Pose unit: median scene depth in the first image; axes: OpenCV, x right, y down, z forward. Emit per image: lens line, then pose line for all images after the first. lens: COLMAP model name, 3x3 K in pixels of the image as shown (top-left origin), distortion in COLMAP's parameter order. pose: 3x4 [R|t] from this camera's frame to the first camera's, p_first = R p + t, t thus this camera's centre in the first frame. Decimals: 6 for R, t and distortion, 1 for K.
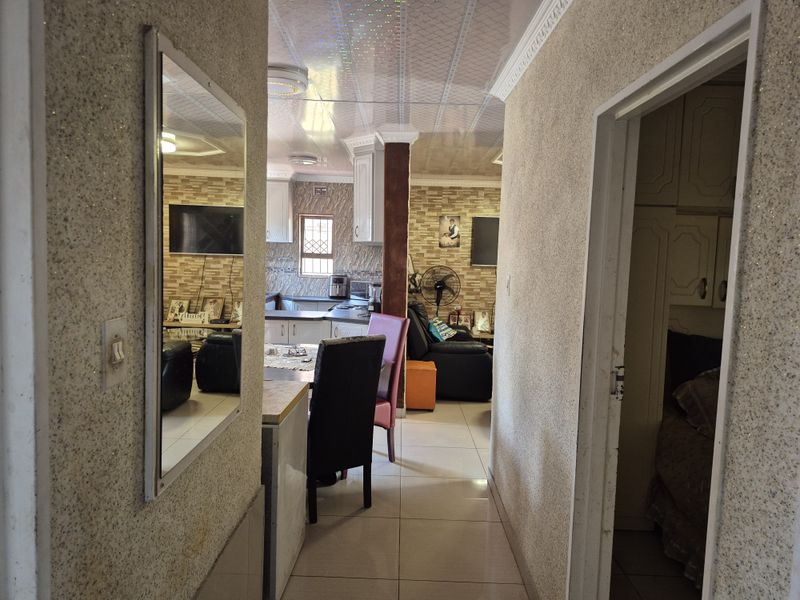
lens RADIAL K [[551.9, 0, 398.4], [0, 551.9, 298.6], [0, 0, 1]] dist [0.102428, -0.128670]
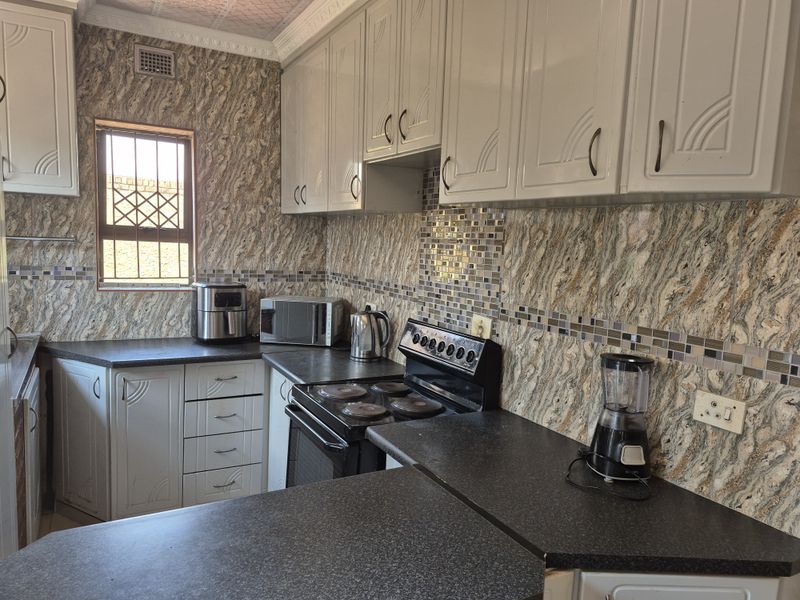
lens RADIAL K [[551.9, 0, 398.4], [0, 551.9, 298.6], [0, 0, 1]] dist [0.102428, -0.128670]
pose [[0.871517, -0.044410, 0.488351, -0.189201], [0.024860, 0.998611, 0.046448, -0.046358], [-0.489735, -0.028340, 0.871410, 0.572979]]
